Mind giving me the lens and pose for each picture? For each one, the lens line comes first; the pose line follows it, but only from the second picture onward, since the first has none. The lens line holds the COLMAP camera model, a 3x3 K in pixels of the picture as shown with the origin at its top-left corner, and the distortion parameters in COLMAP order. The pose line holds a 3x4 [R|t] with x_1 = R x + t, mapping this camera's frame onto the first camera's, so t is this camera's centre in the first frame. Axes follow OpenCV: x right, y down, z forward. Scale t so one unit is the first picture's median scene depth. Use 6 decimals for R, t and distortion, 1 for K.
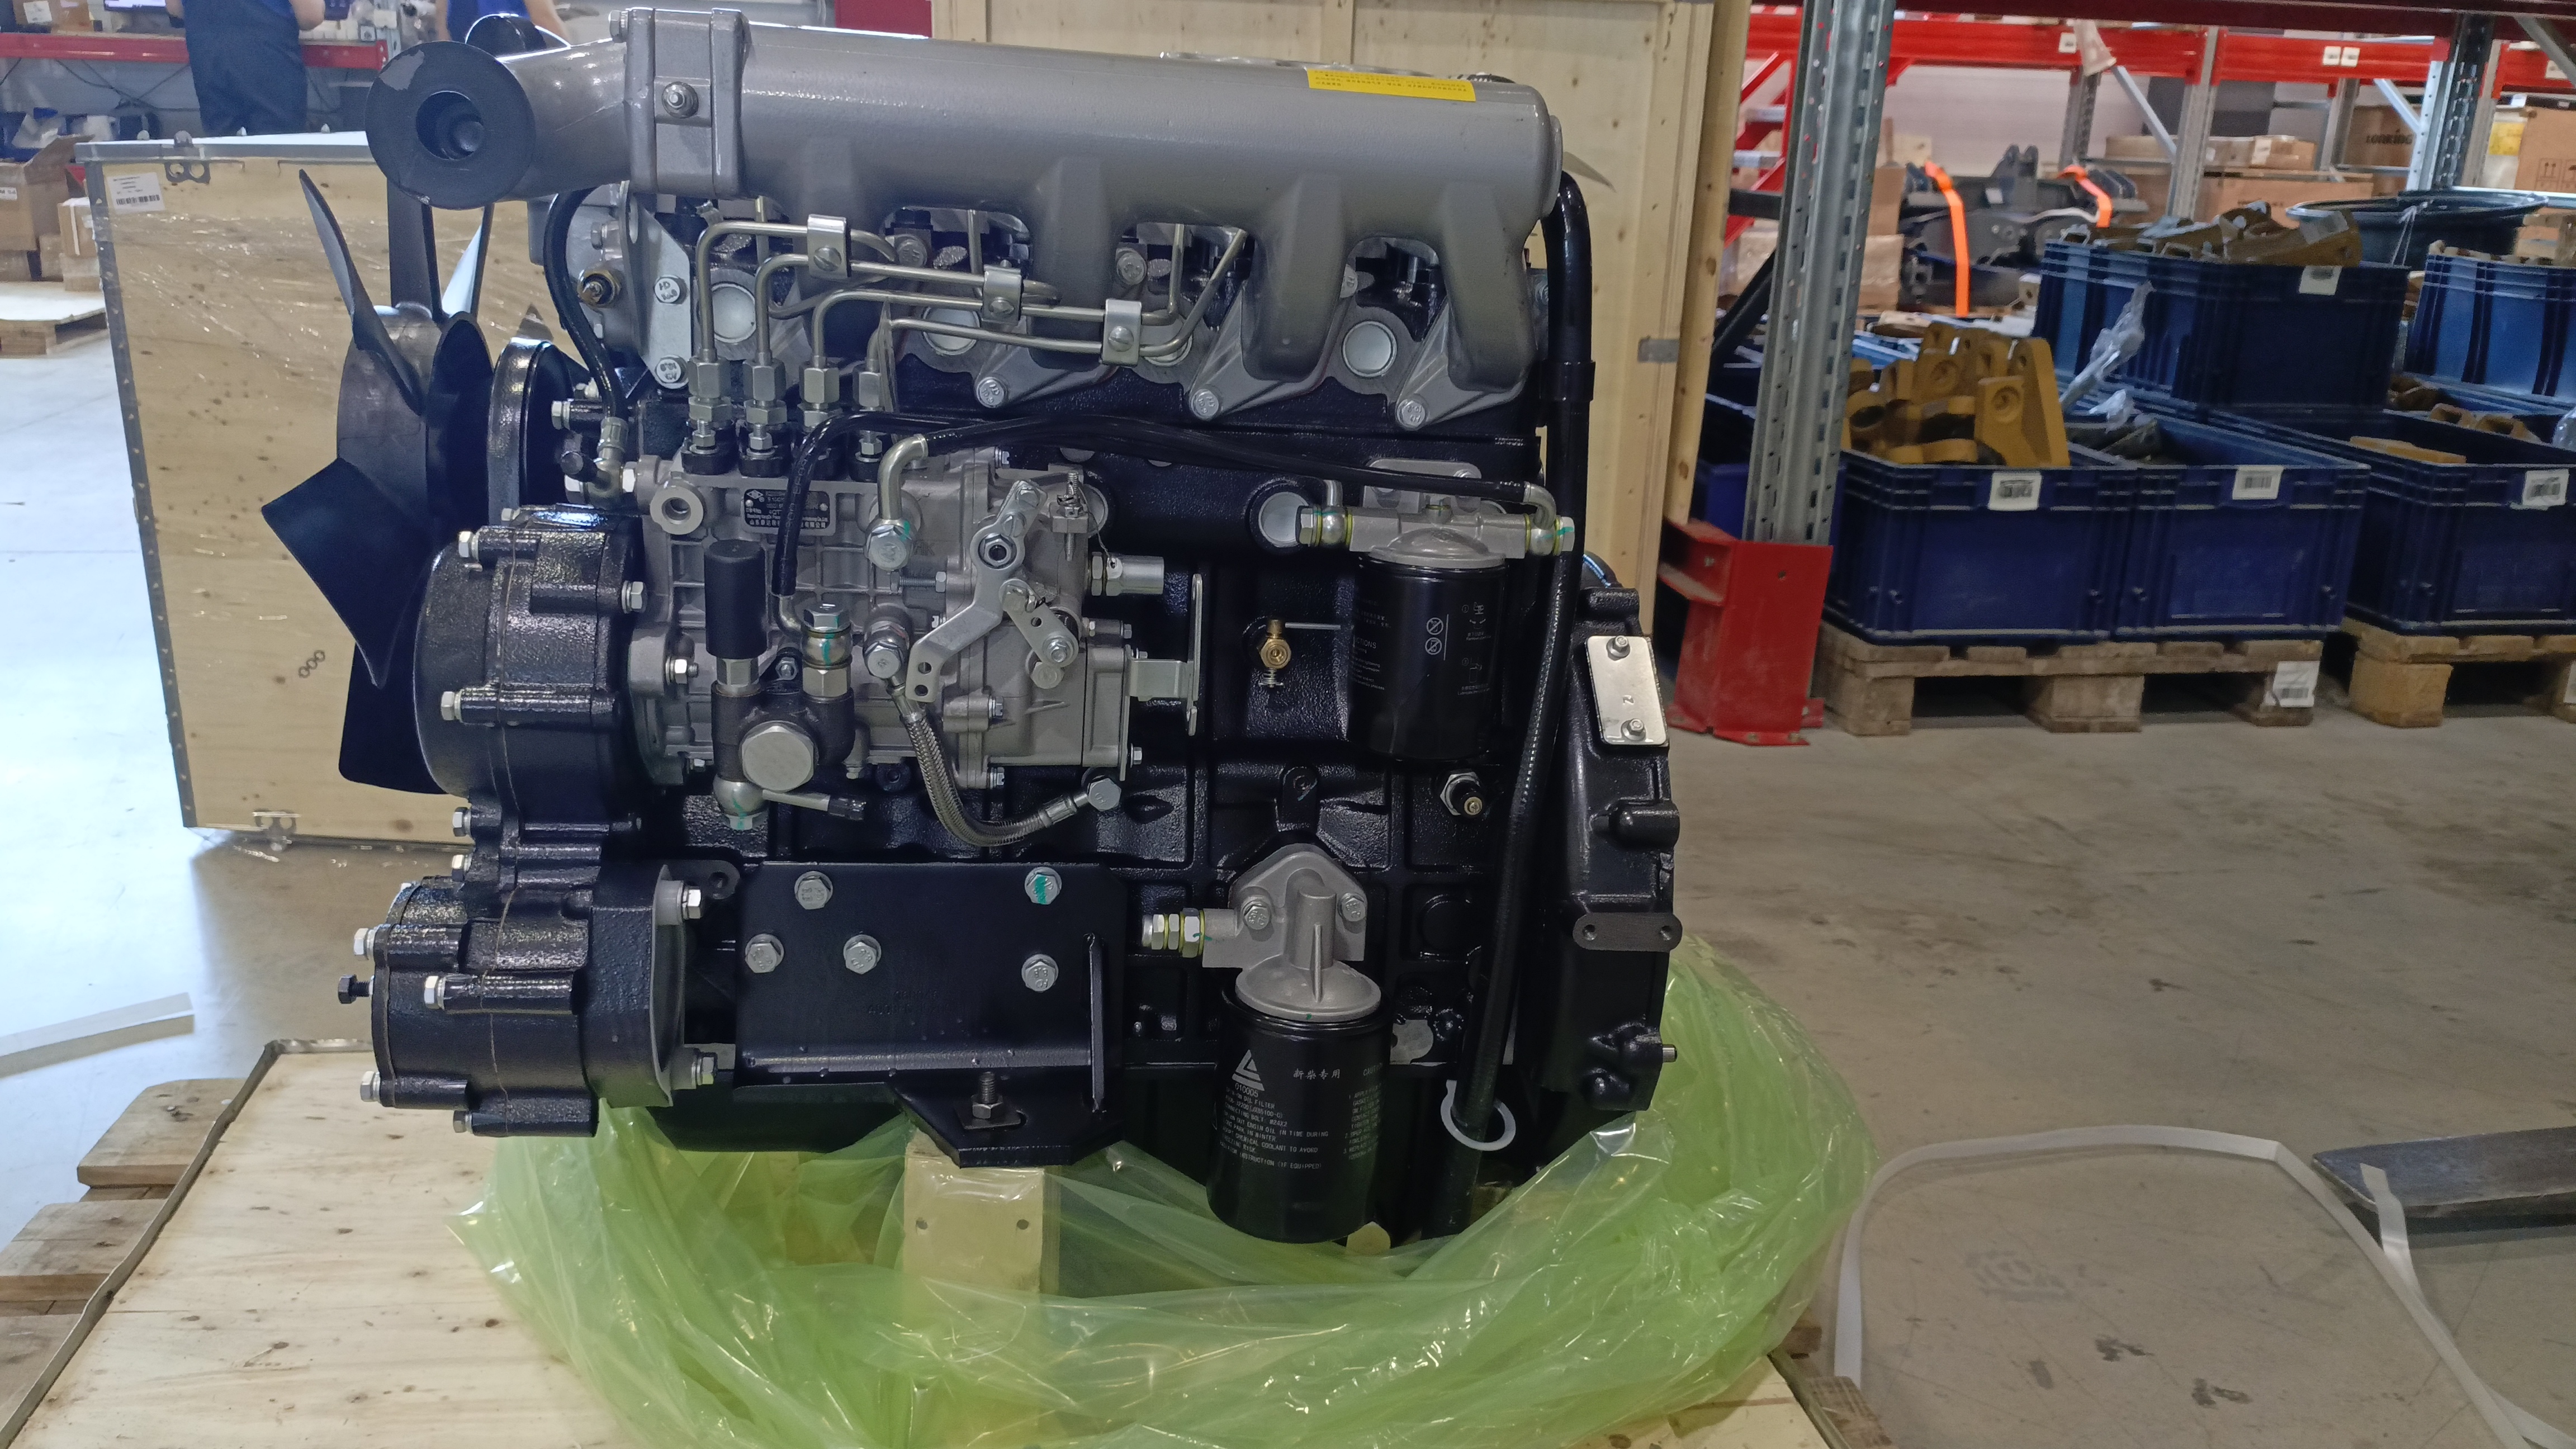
lens RADIAL K [[1980.2, 0, 1276.6], [0, 1980.2, 725.6], [0, 0, 1]] dist [0.055247, -0.099149]
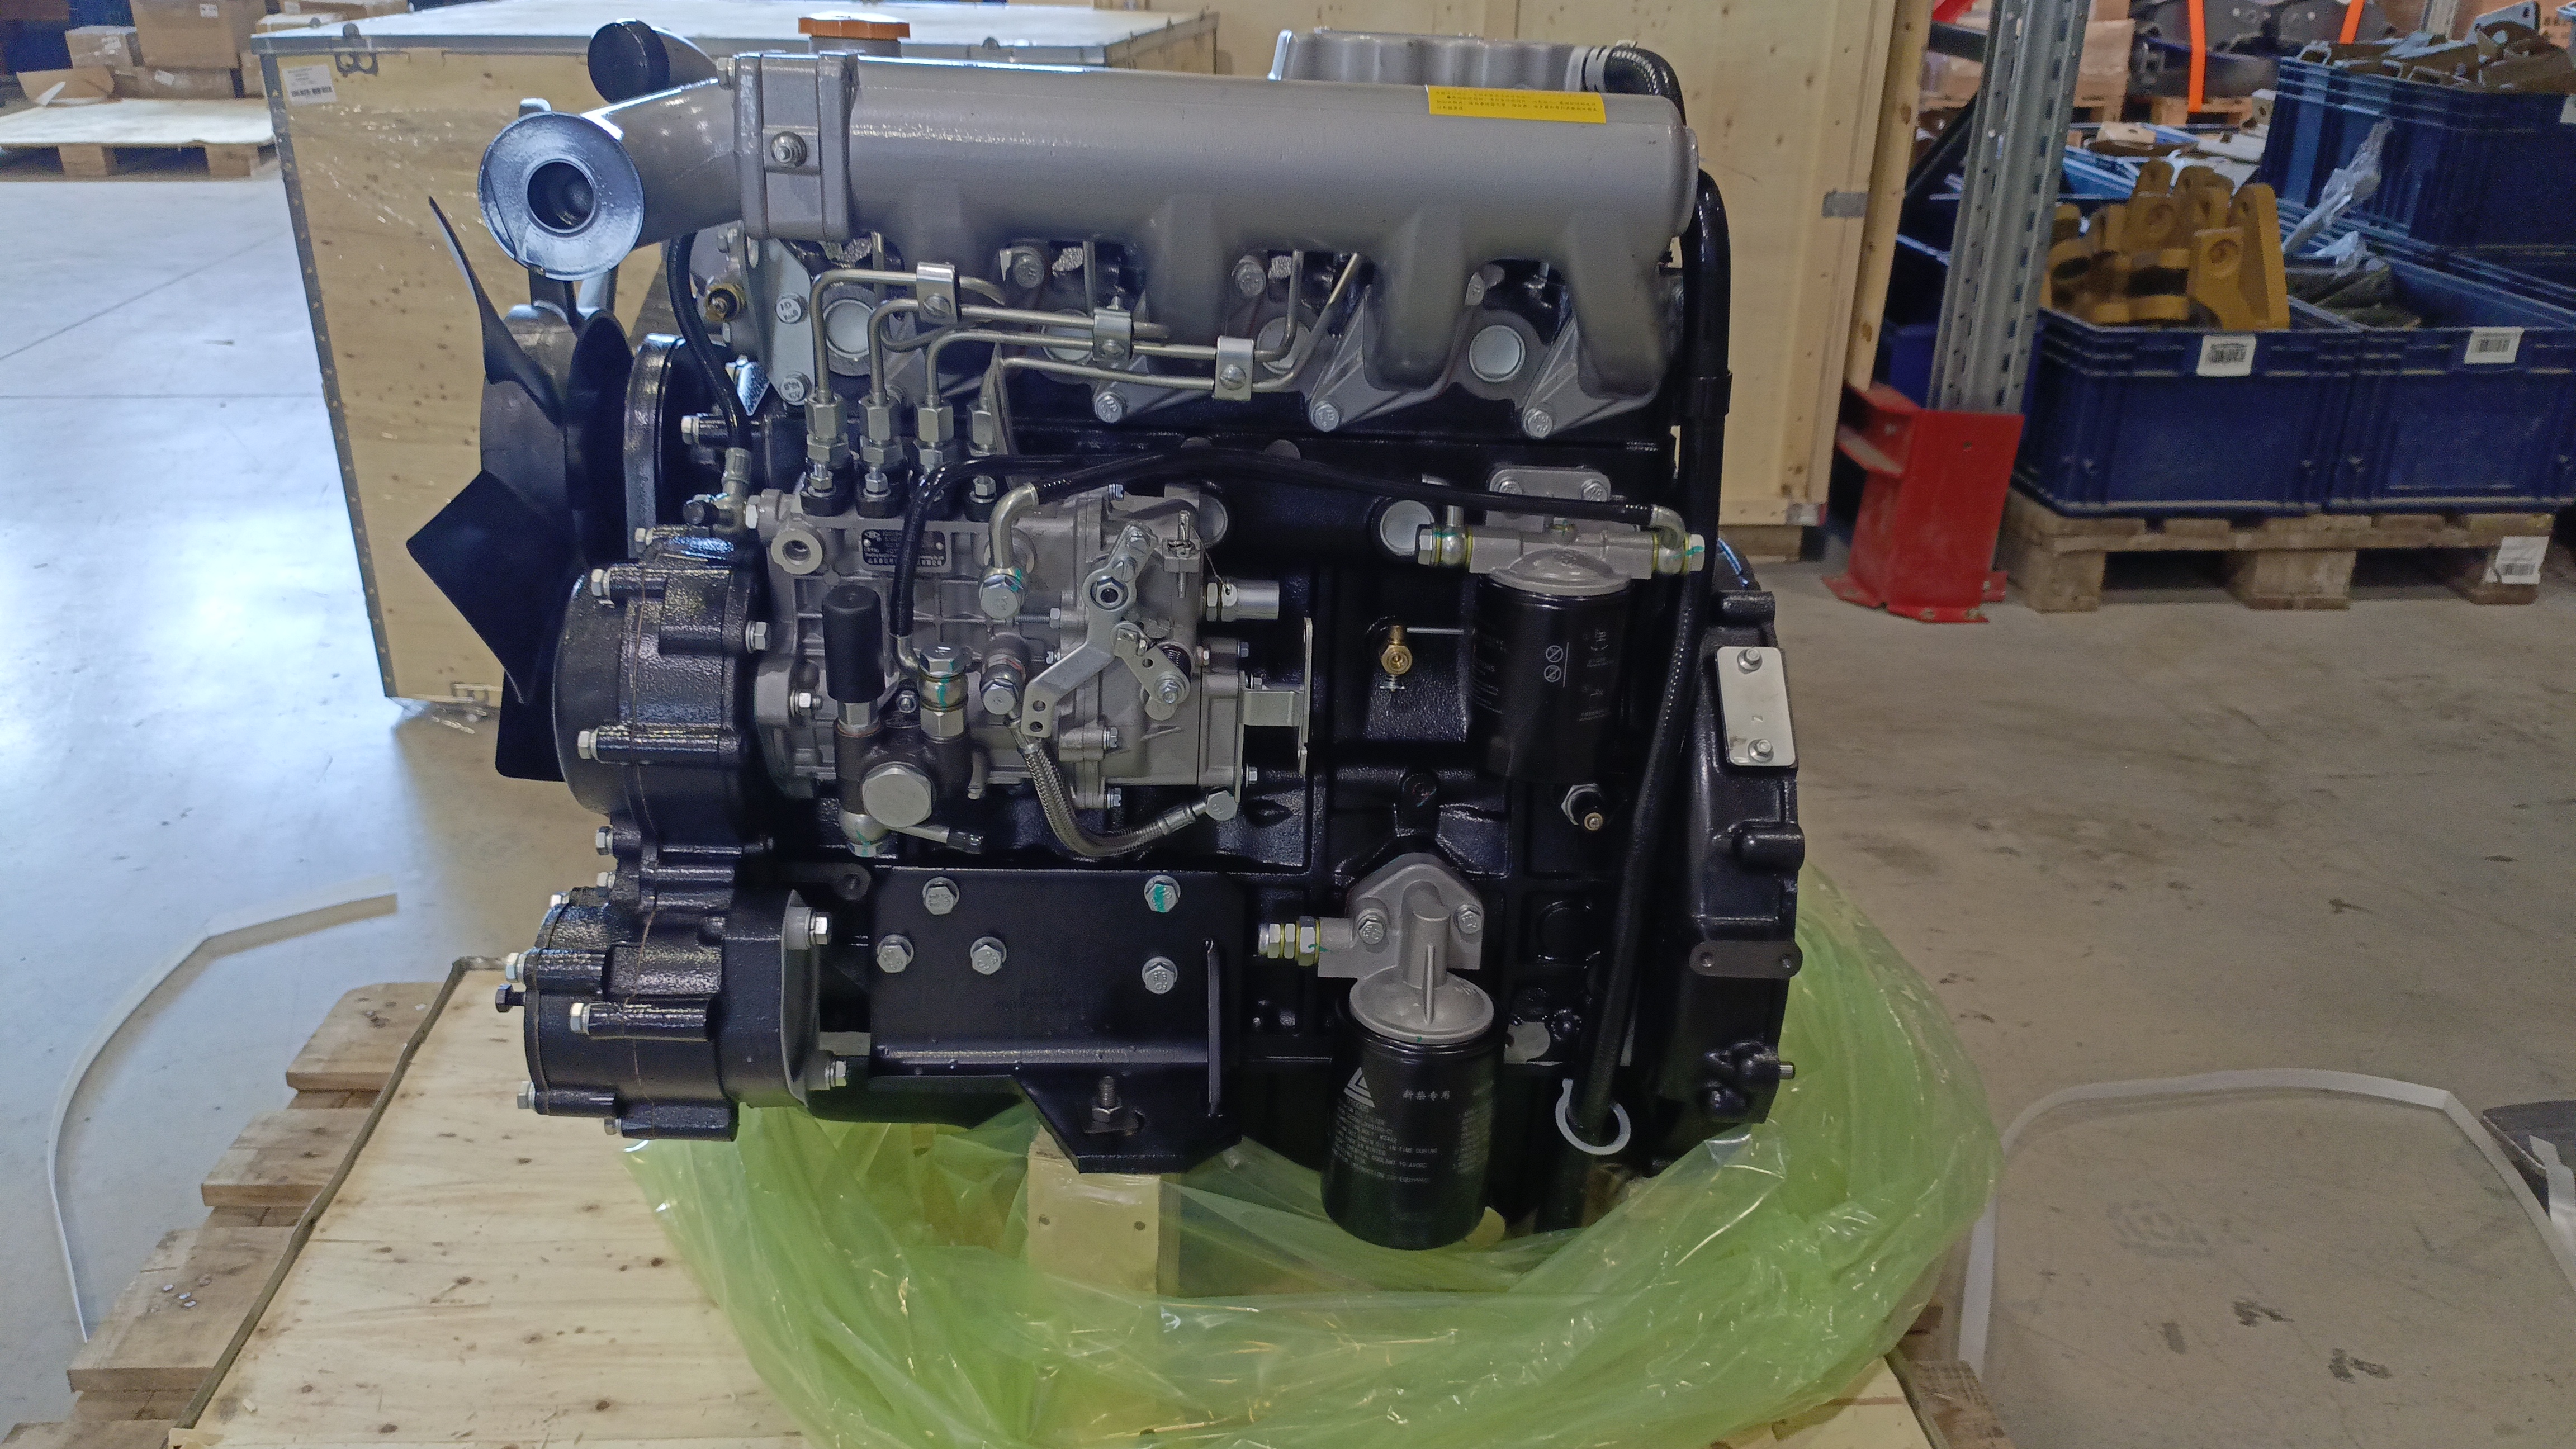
lens RADIAL K [[1980.2, 0, 1267.1], [0, 1980.2, 732.1], [0, 0, 1]] dist [0.055247, -0.099149]
pose [[0.995407, 0.017507, -0.094120, 0.024080], [-0.006847, 0.993639, 0.112408, -0.093483], [0.095489, -0.111247, 0.989195, 0.007700]]
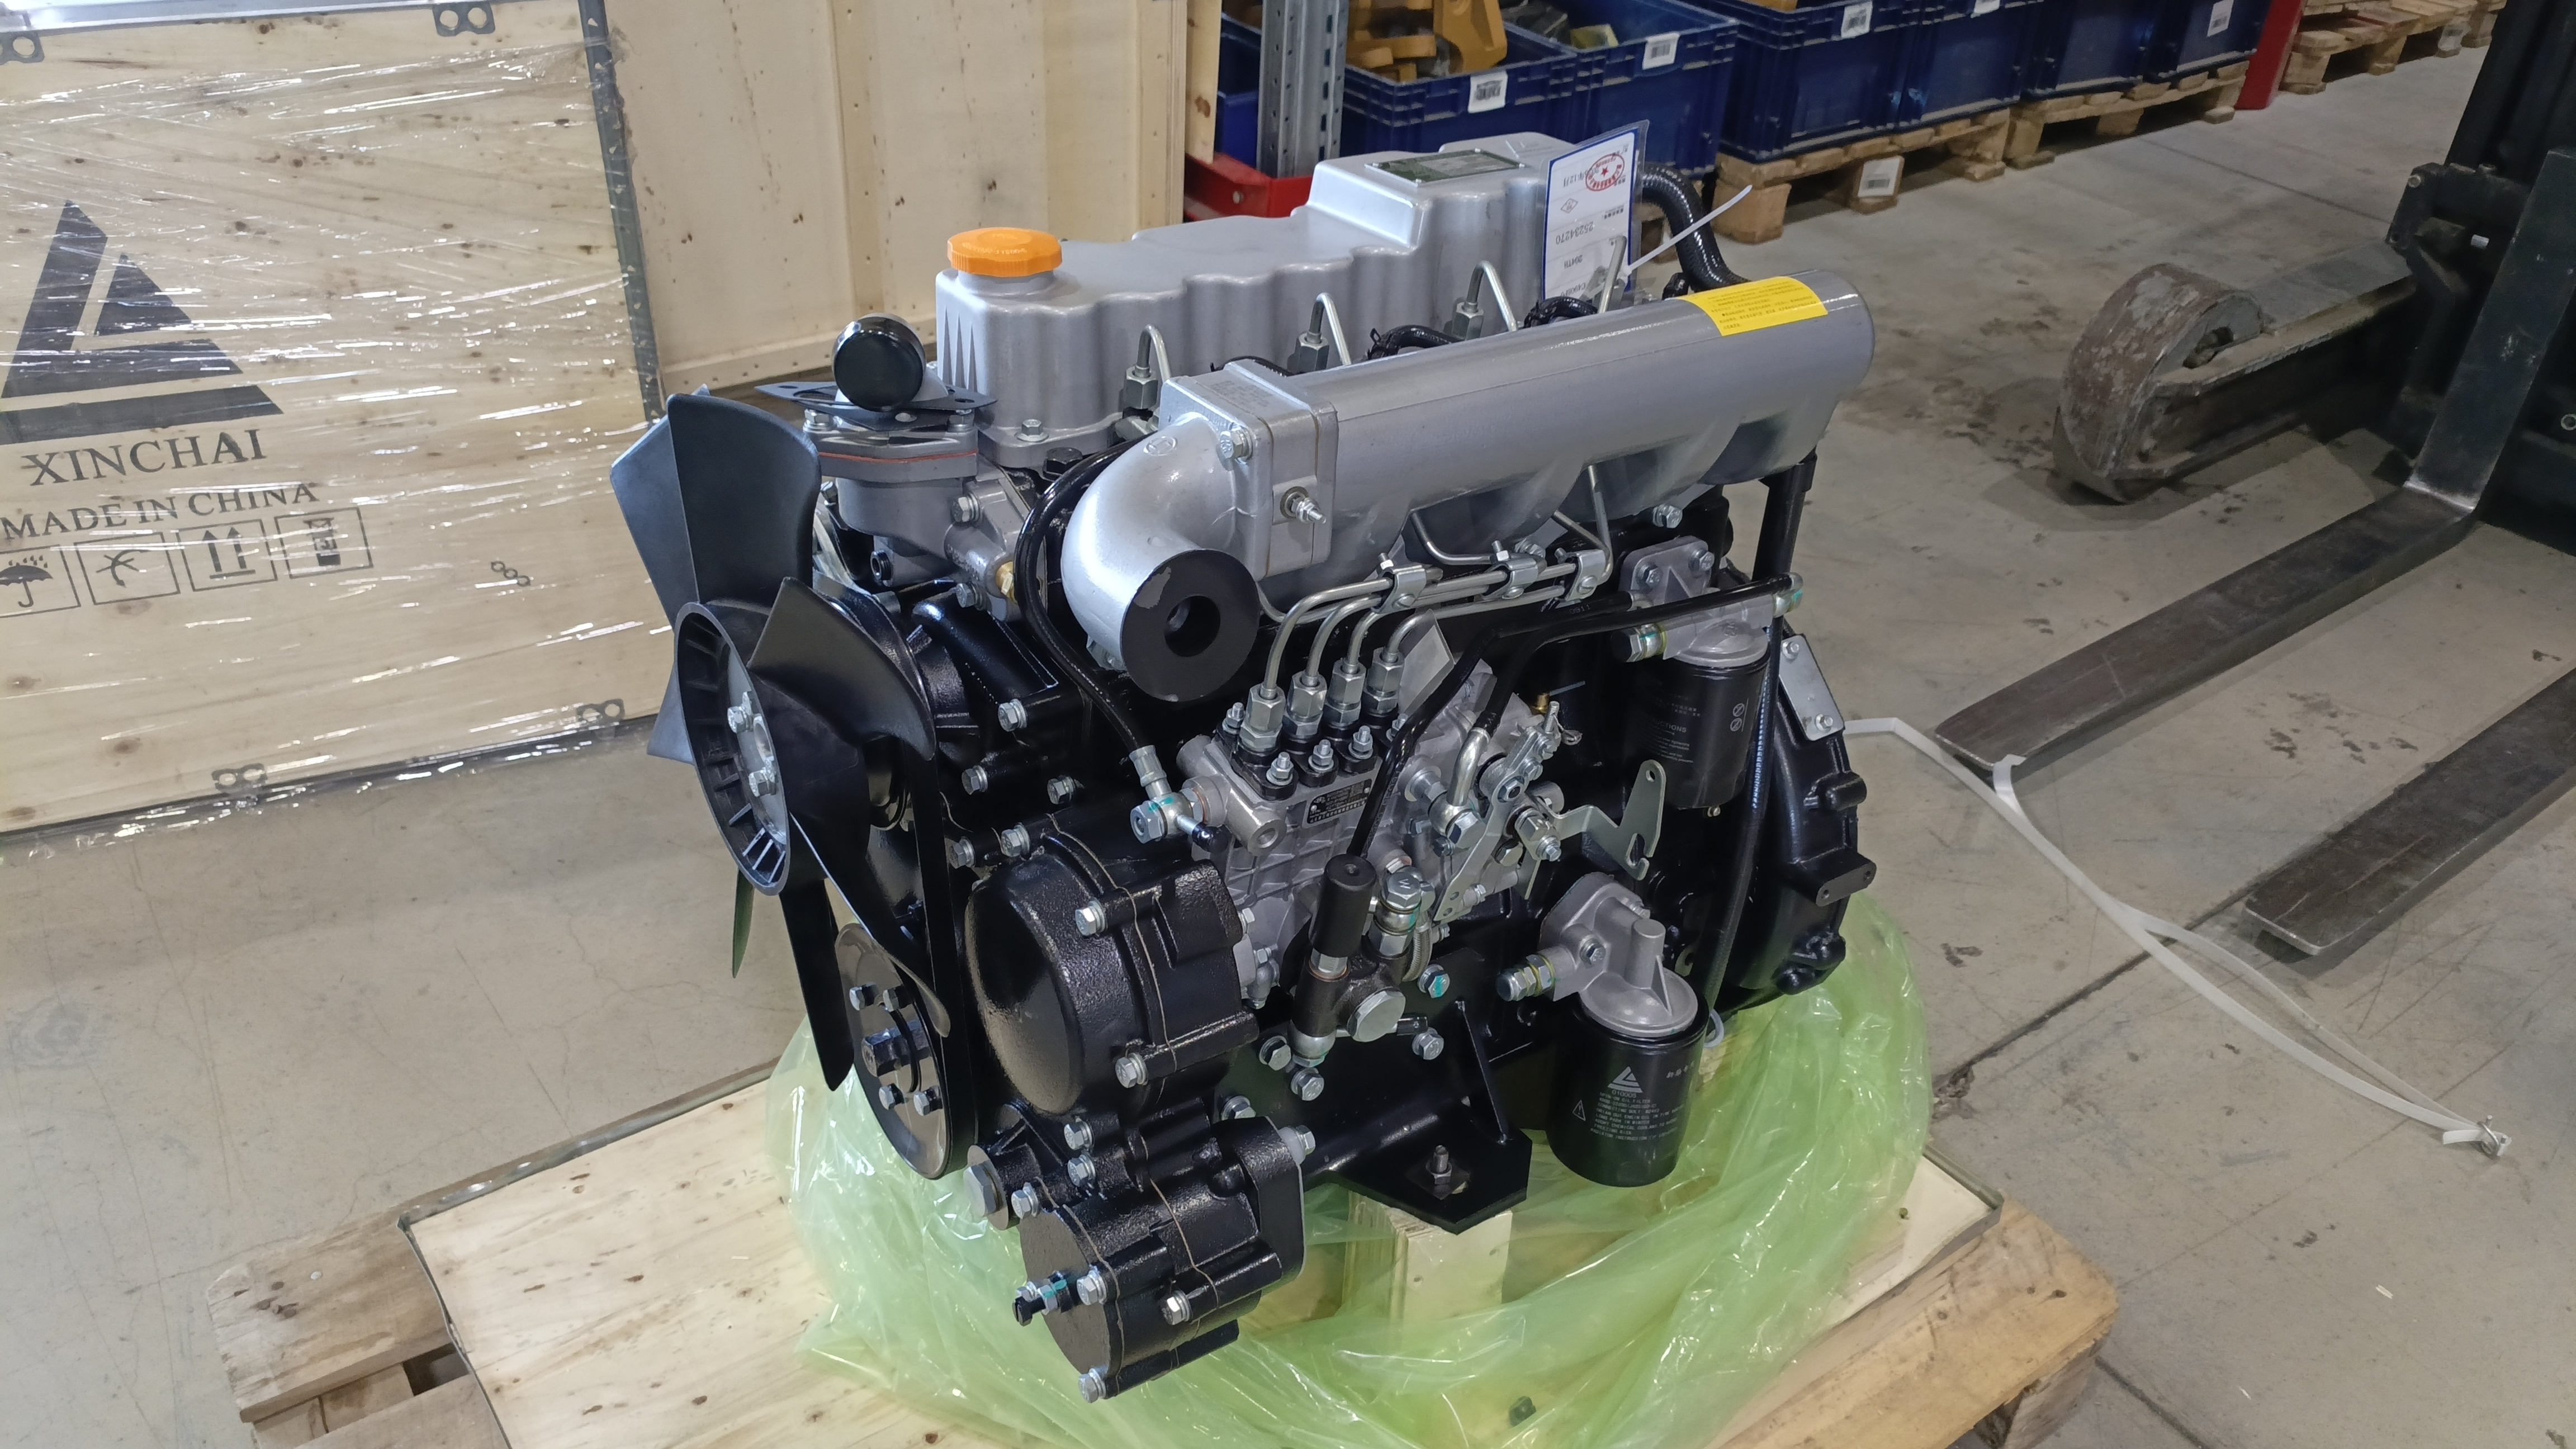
lens RADIAL K [[1980.2, 0, 1297.2], [0, 1980.2, 736.4], [0, 0, 1]] dist [0.055247, -0.099149]
pose [[0.887541, -0.250930, 0.386400, -0.485183], [0.114568, 0.932531, 0.342433, -0.370764], [-0.446256, -0.259655, 0.856408, 0.063118]]
